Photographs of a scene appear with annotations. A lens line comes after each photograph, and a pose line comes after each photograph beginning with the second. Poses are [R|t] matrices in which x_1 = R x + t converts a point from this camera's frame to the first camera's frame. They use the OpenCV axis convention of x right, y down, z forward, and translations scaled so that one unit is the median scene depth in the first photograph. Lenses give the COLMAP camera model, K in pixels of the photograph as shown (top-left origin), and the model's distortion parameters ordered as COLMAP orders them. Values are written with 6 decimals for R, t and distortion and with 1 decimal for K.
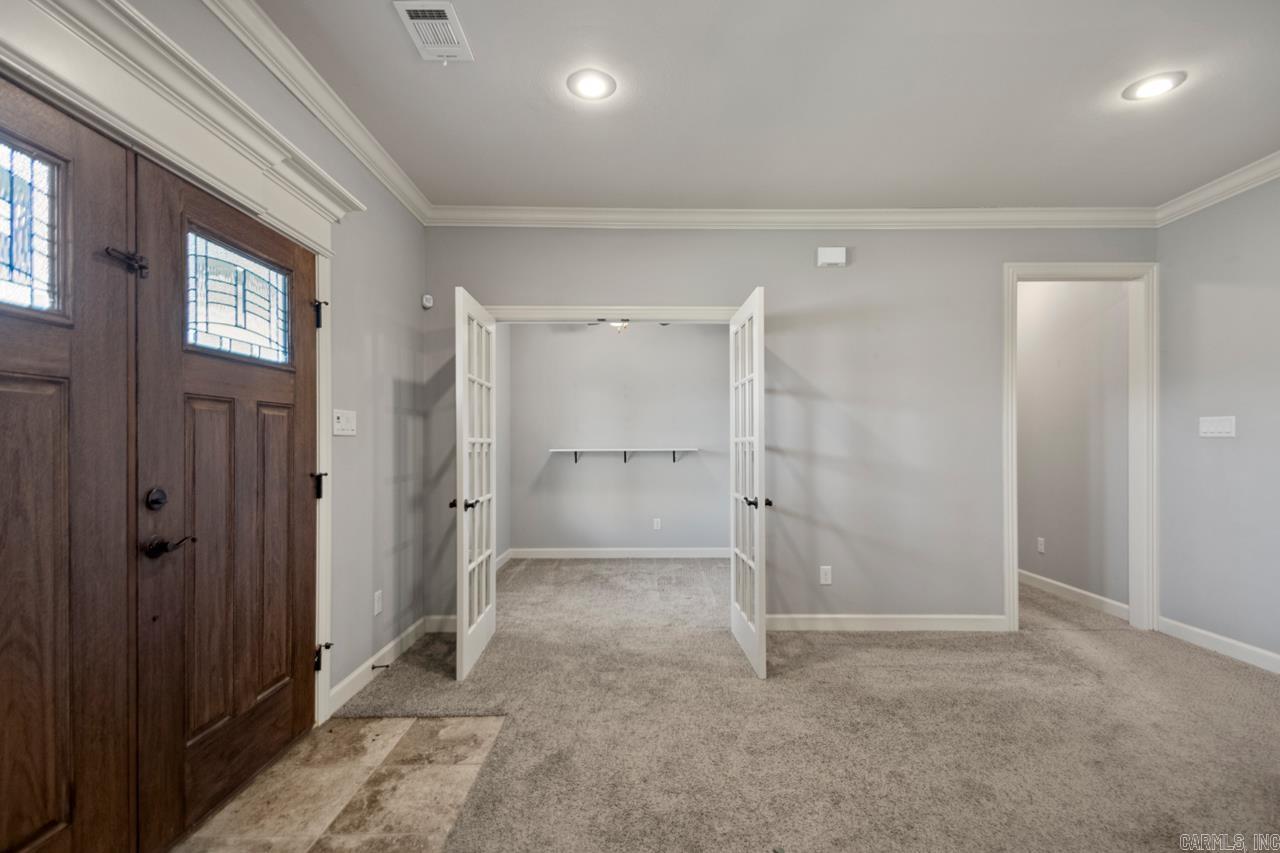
lens RADIAL K [[600.9, 0, 647.1], [0, 600.9, 440.4], [0, 0, 1]] dist [0.020503, -0.017341]
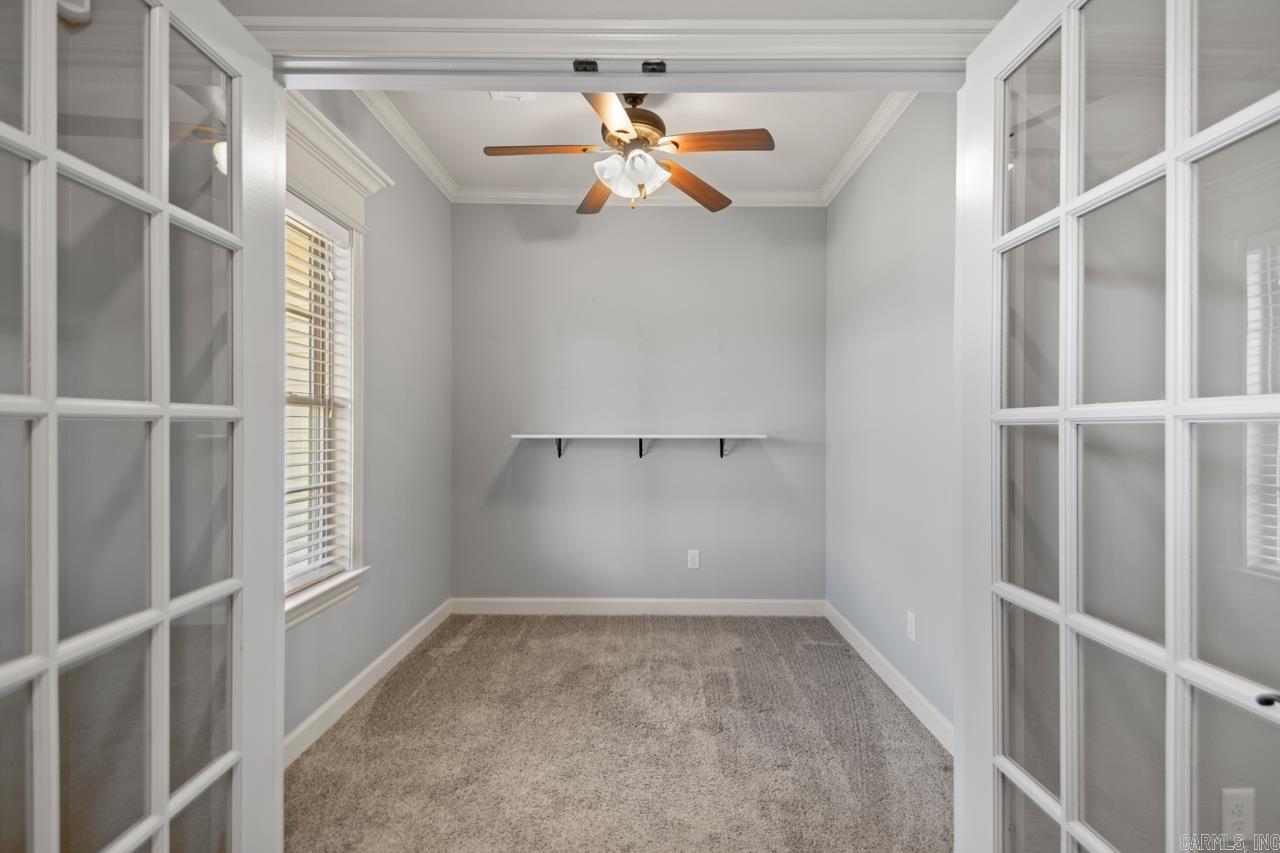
lens RADIAL K [[600.9, 0, 643.4], [0, 600.9, 427.4], [0, 0, 1]] dist [0.020503, -0.017341]
pose [[0.999727, 0.006135, -0.022555, -0.021090], [-0.005964, 0.999953, 0.007622, 0.002225], [0.022601, -0.007486, 0.999717, 0.410889]]
